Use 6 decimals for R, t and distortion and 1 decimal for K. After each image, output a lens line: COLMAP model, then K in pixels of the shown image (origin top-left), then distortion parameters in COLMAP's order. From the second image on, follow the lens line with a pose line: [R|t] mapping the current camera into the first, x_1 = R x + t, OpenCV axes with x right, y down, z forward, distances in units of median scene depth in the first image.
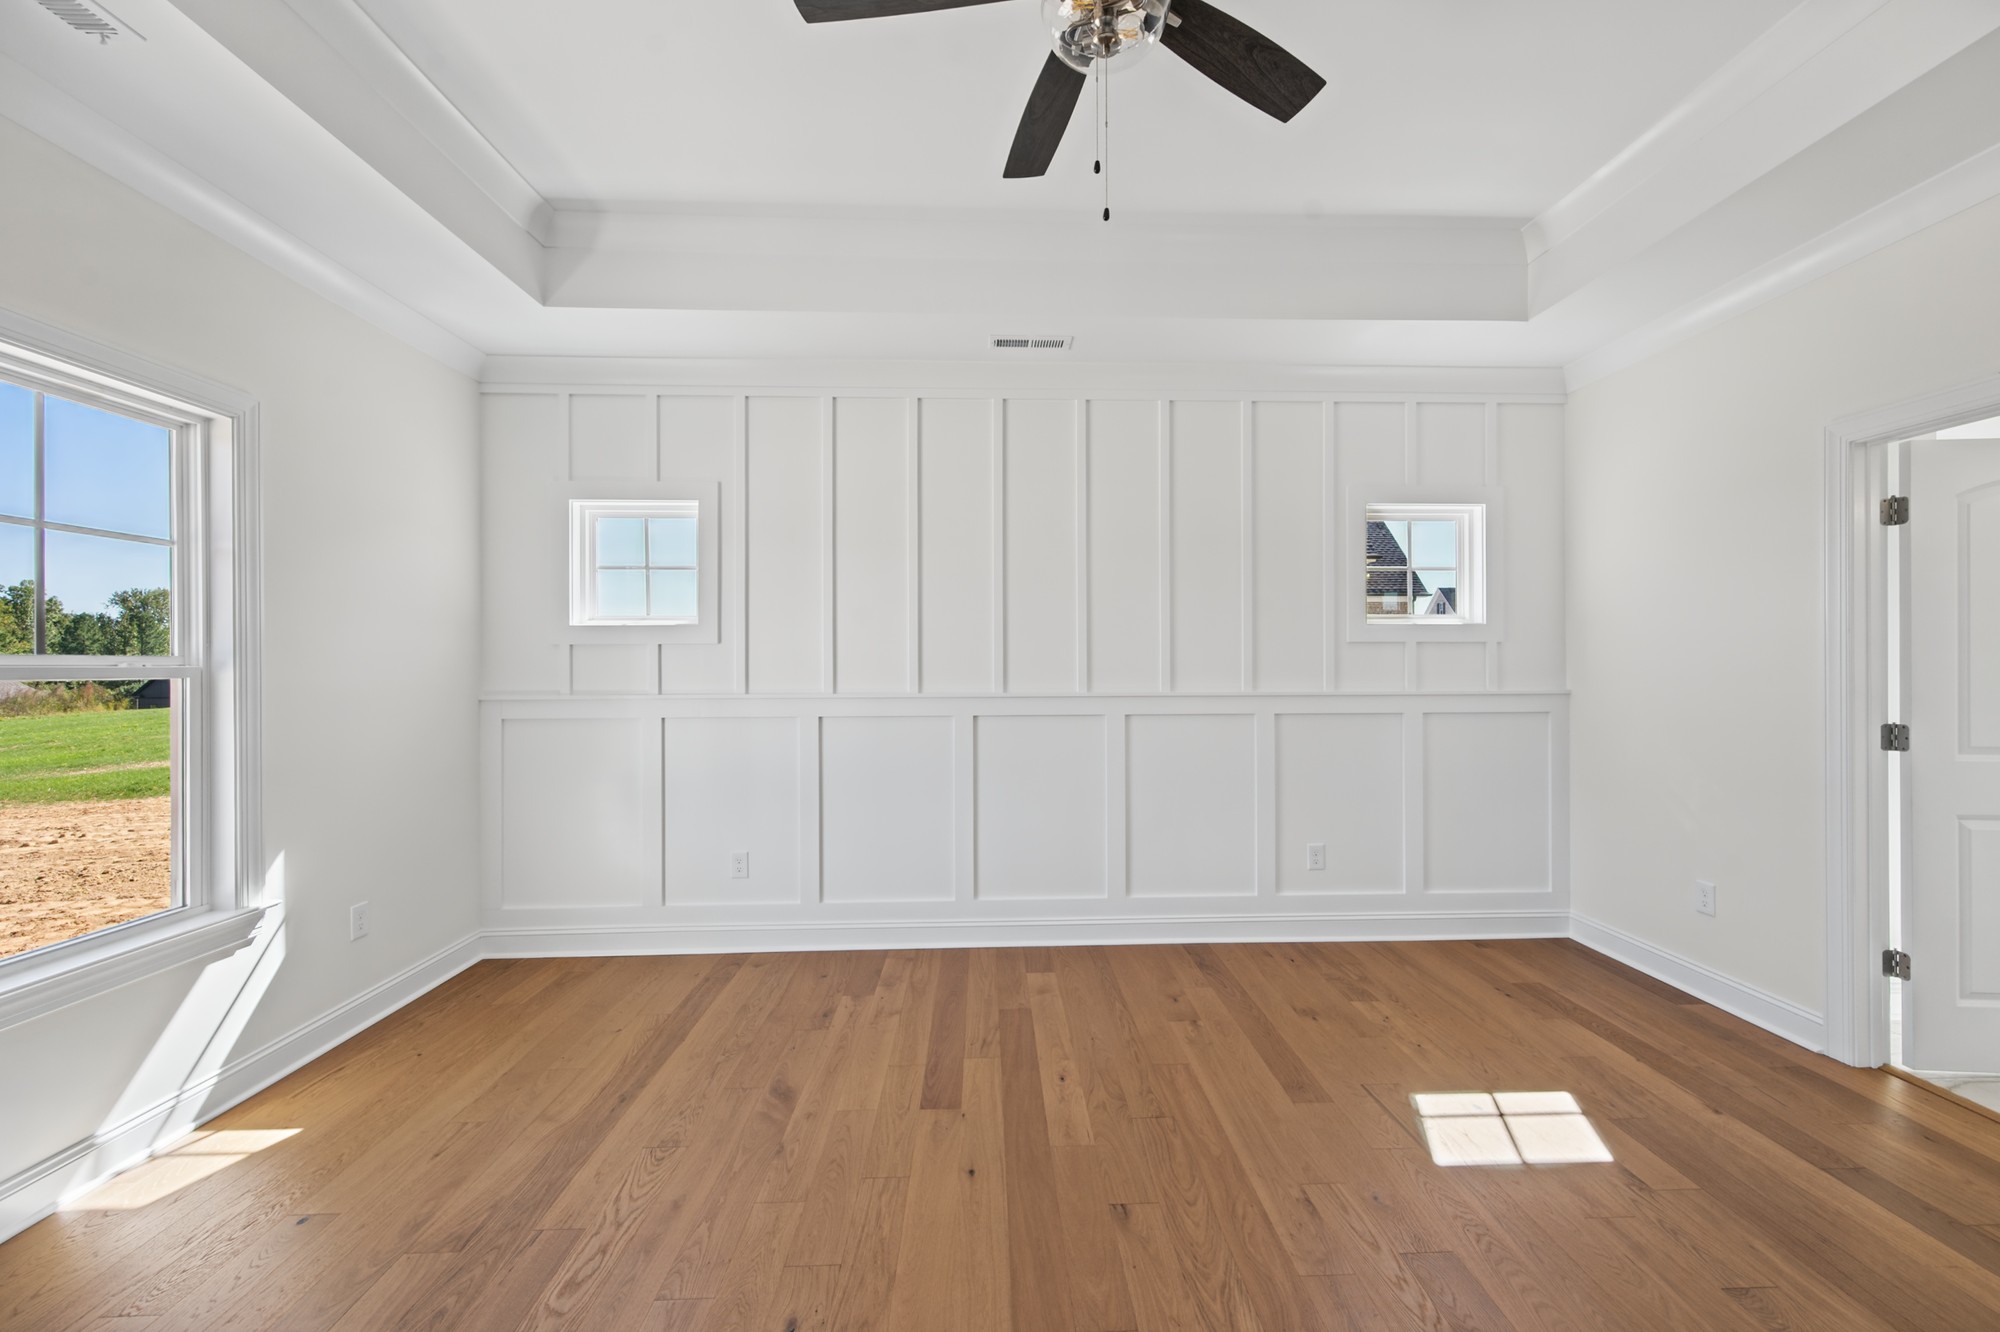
lens RADIAL K [[786.1, 0, 1016.6], [0, 786.1, 664.3], [0, 0, 1]] dist [0.002933, 0.000024]
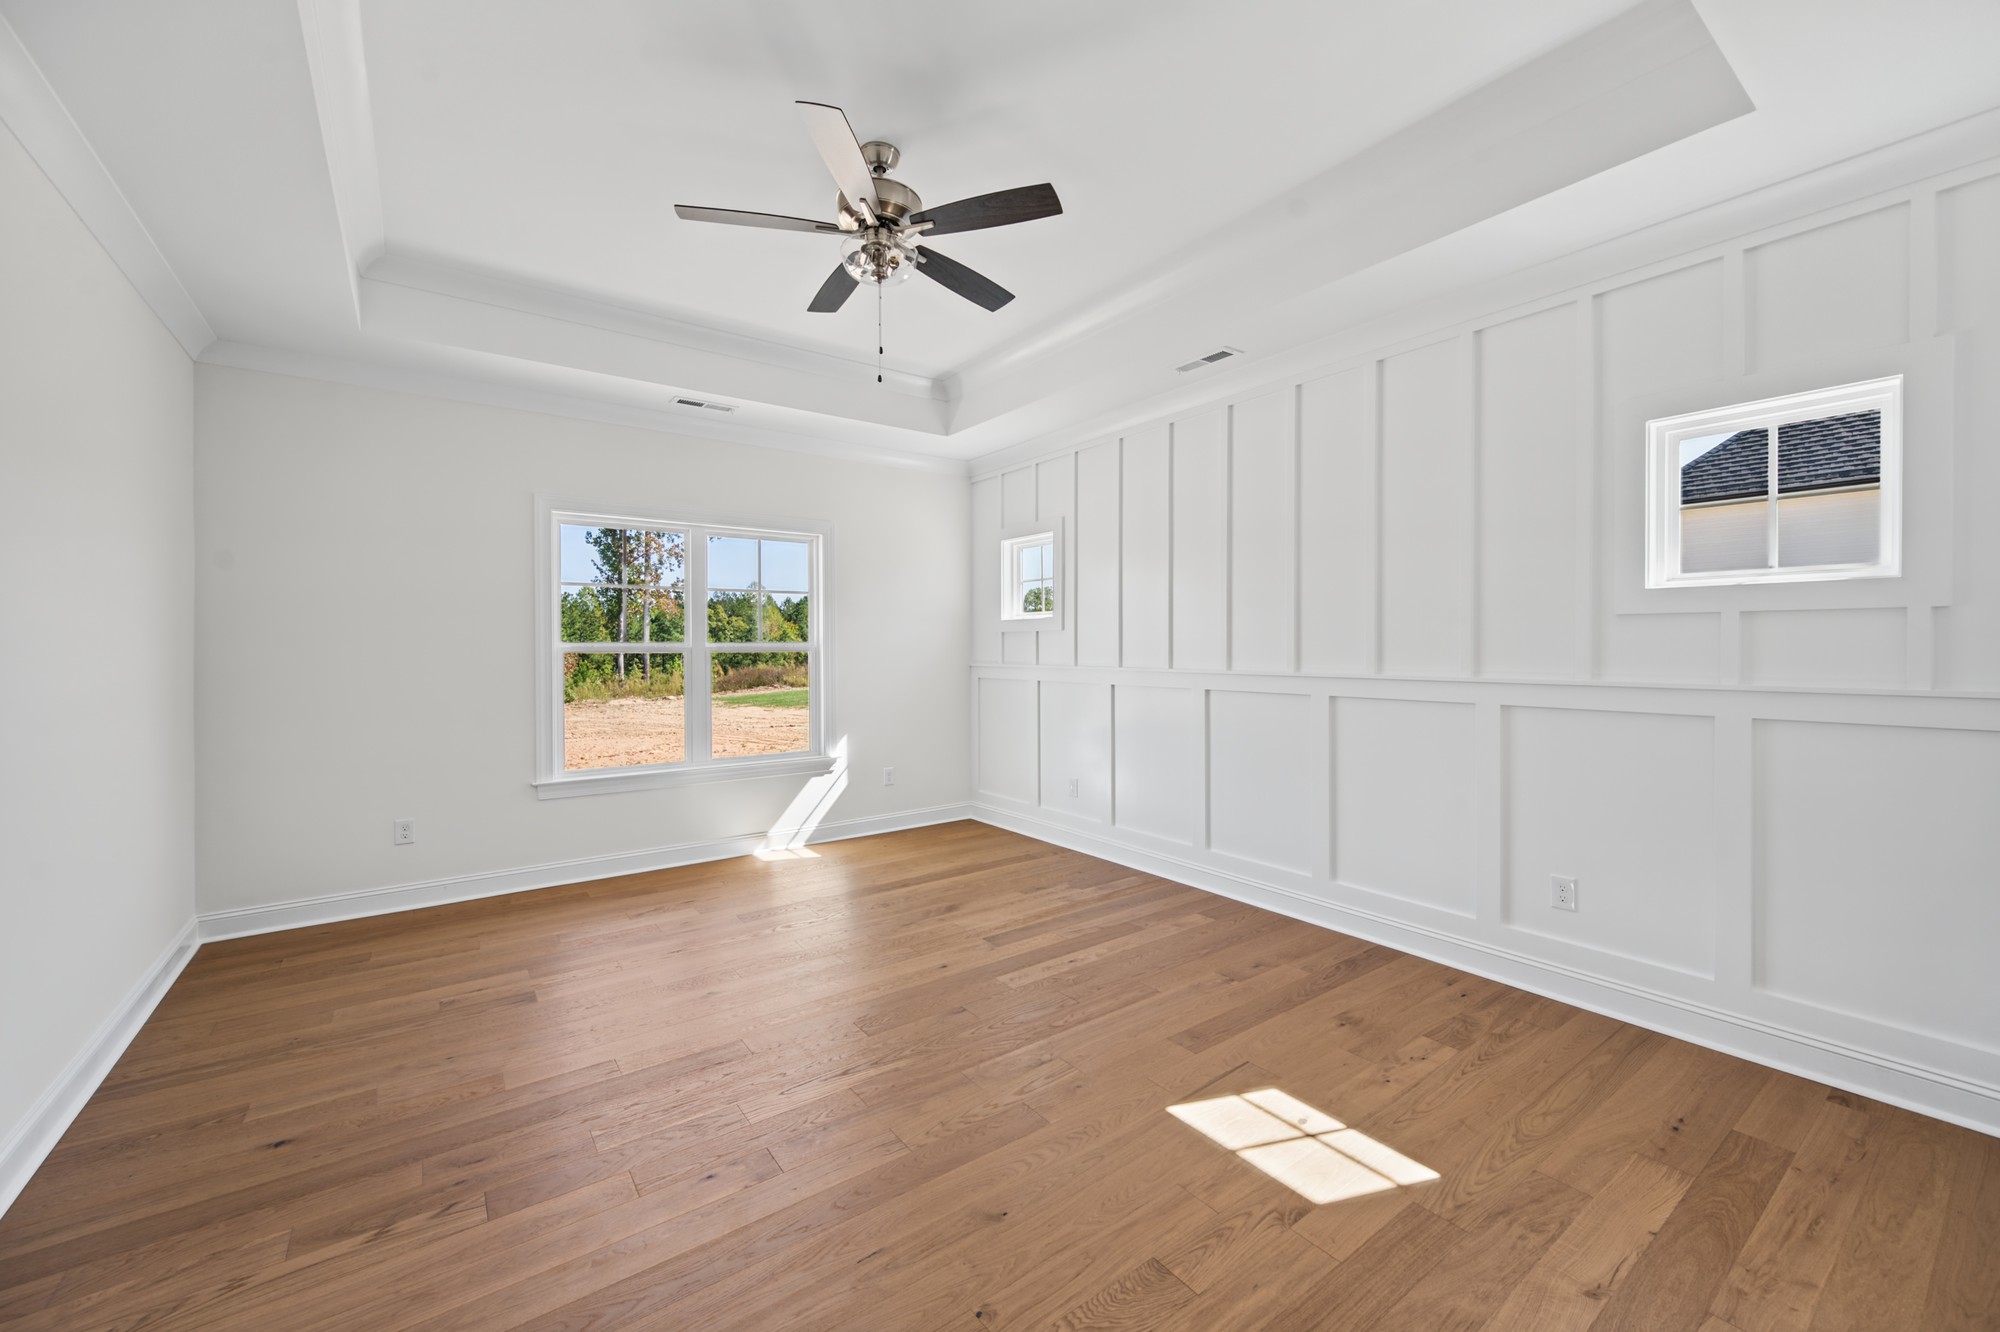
lens RADIAL K [[797.5, 0, 1043.3], [0, 797.5, 653.1], [0, 0, 1]] dist [0.001876, 0.000019]
pose [[0.576686, 0.008759, -0.816919, 0.917126], [0.003361, 0.999909, 0.013094, -0.005429], [0.816959, -0.010297, 0.576604, 0.161307]]
